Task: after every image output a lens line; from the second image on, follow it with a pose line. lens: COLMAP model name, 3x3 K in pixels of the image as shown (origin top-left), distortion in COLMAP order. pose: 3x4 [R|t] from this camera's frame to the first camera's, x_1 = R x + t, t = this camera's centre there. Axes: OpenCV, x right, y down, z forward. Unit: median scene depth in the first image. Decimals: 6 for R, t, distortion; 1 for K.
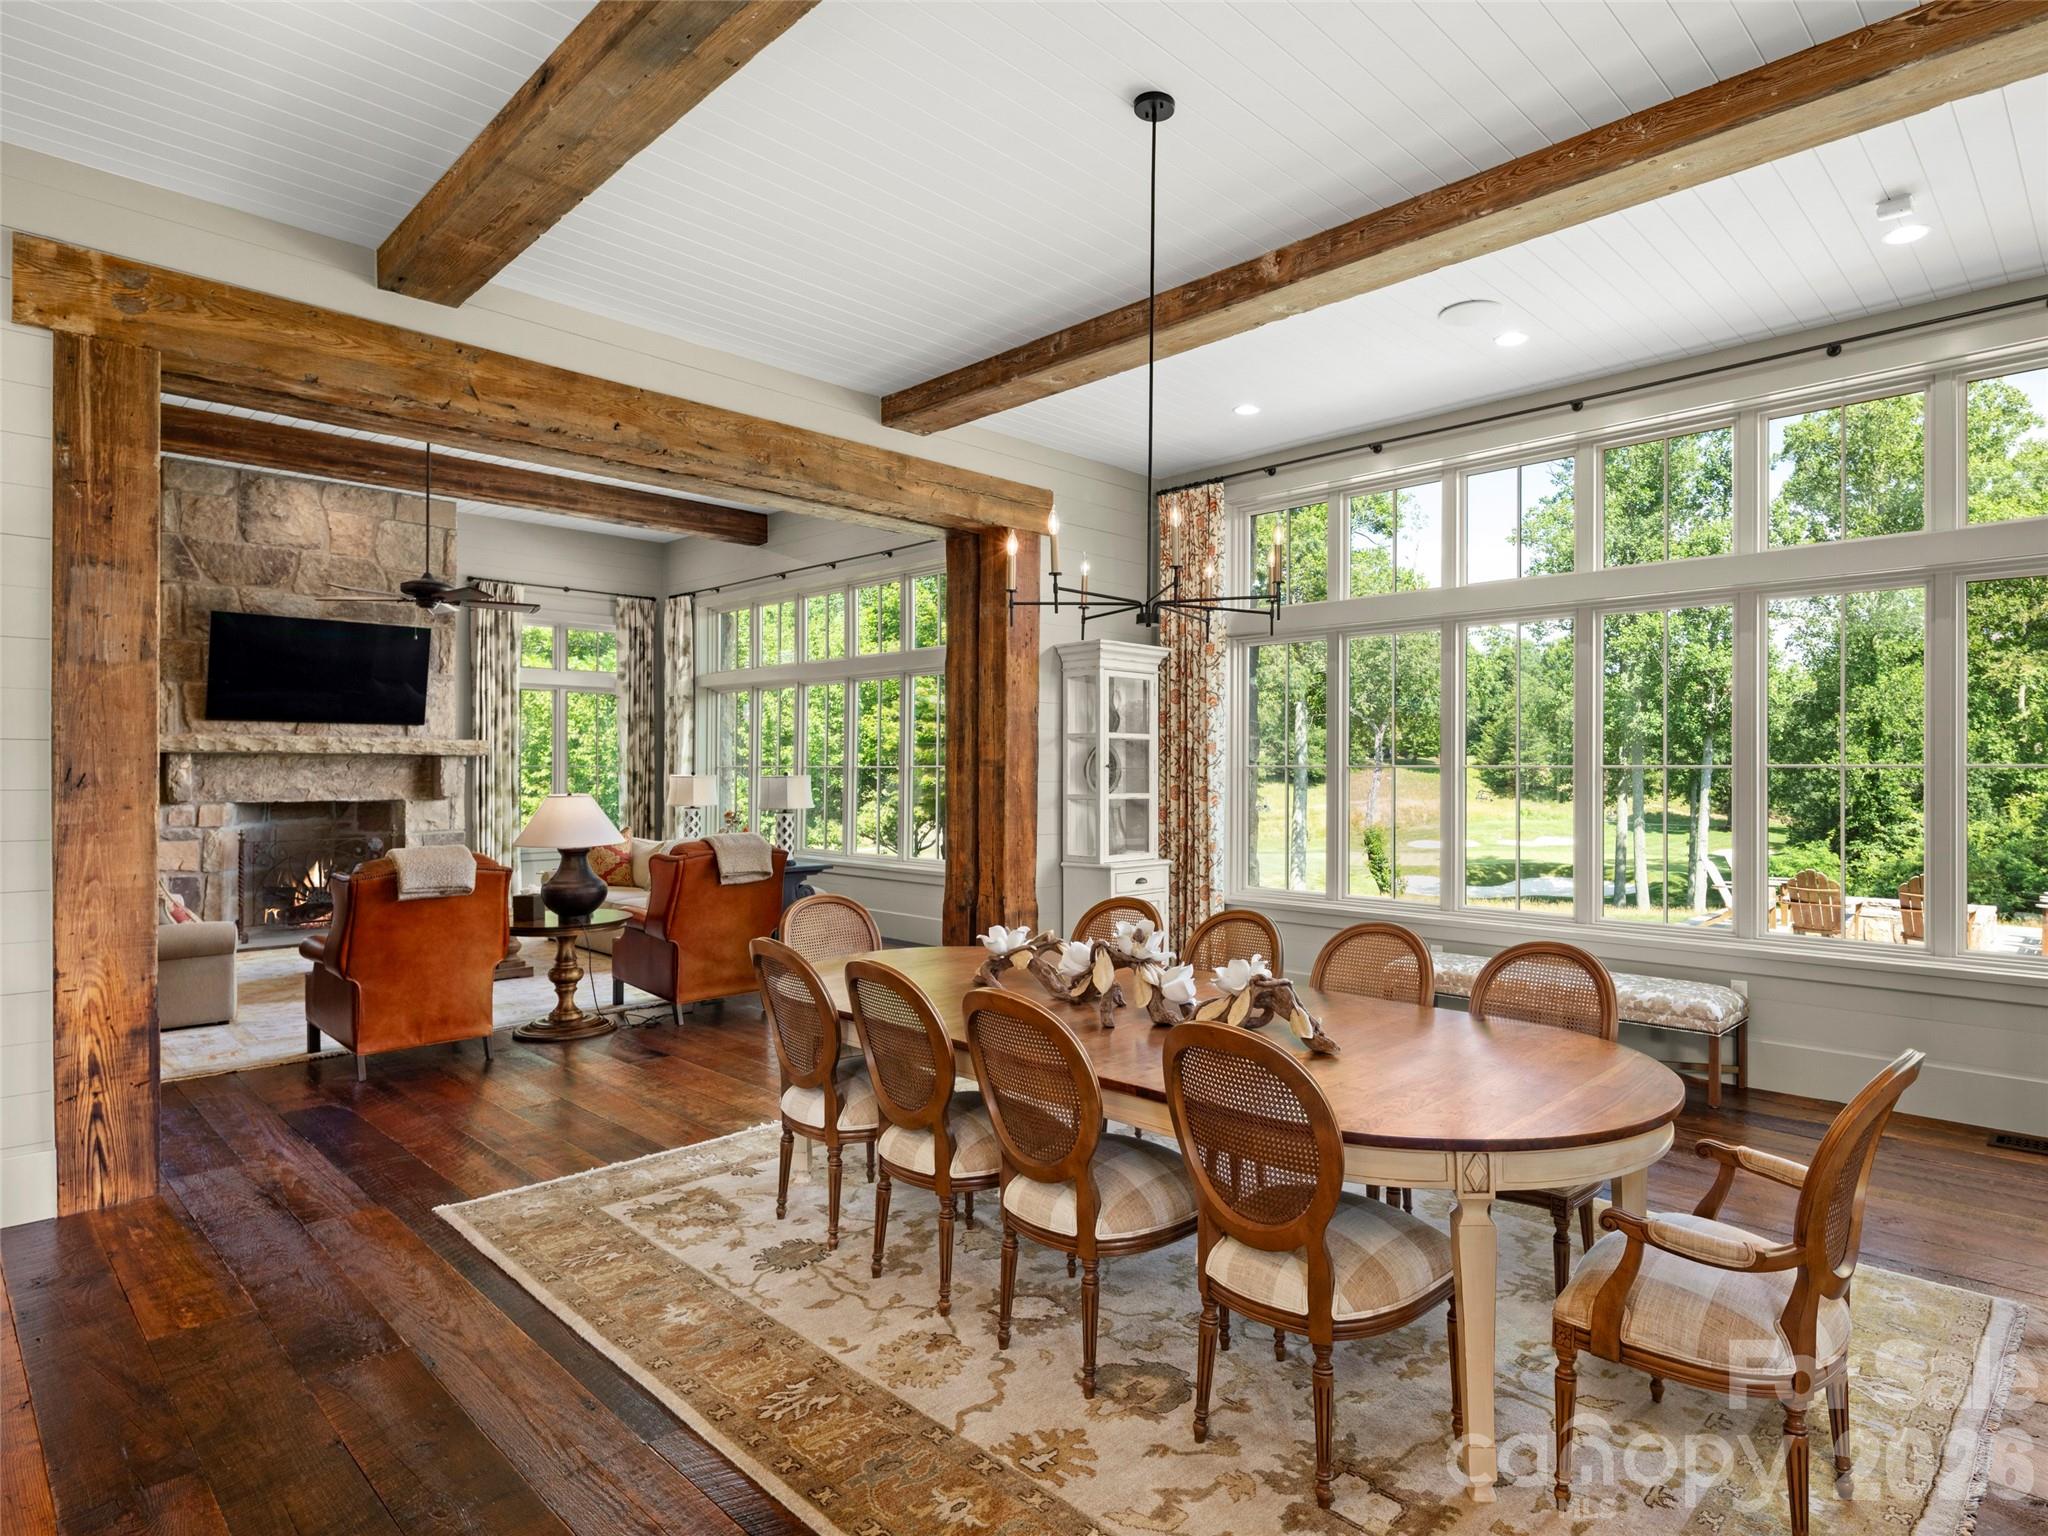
lens RADIAL K [[1124.7, 0, 1134.4], [0, 1124.7, 770.9], [0, 0, 1]] dist [-0.001204, 0.000546]
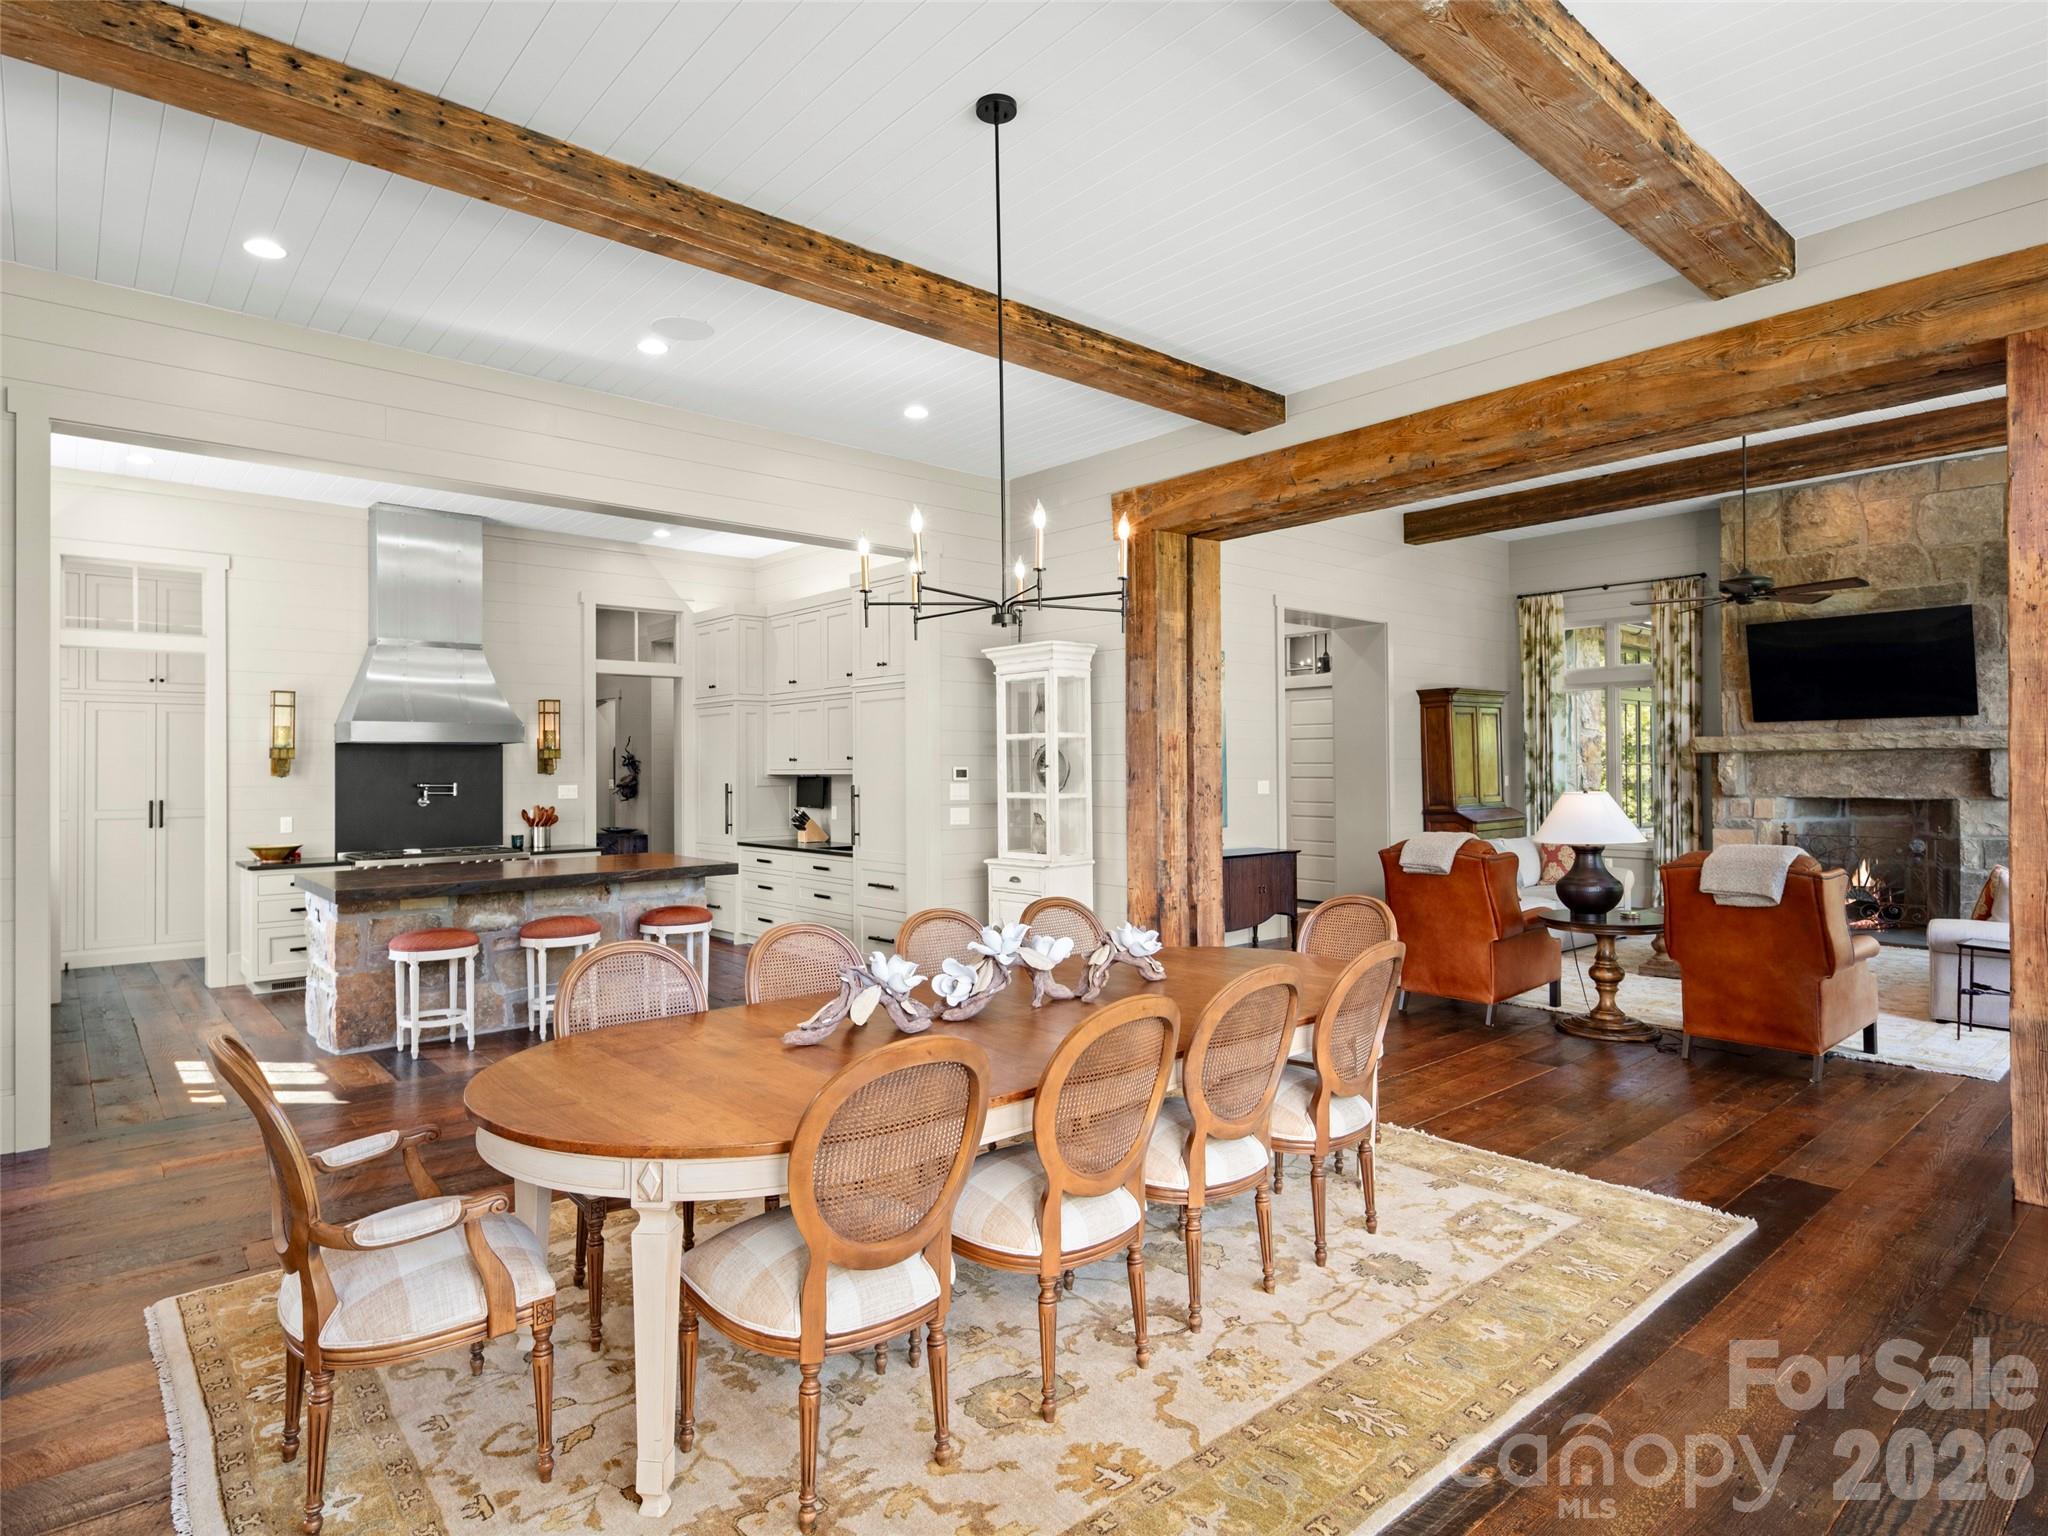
lens RADIAL K [[1106.6, 0, 1017.4], [0, 1106.6, 741.7], [0, 0, 1]] dist [0.001882, 0.000503]
pose [[-0.114105, -0.026249, -0.993122, 0.436838], [0.004029, 0.999630, -0.026884, 0.000896], [0.993461, -0.007069, -0.113957, 0.497176]]
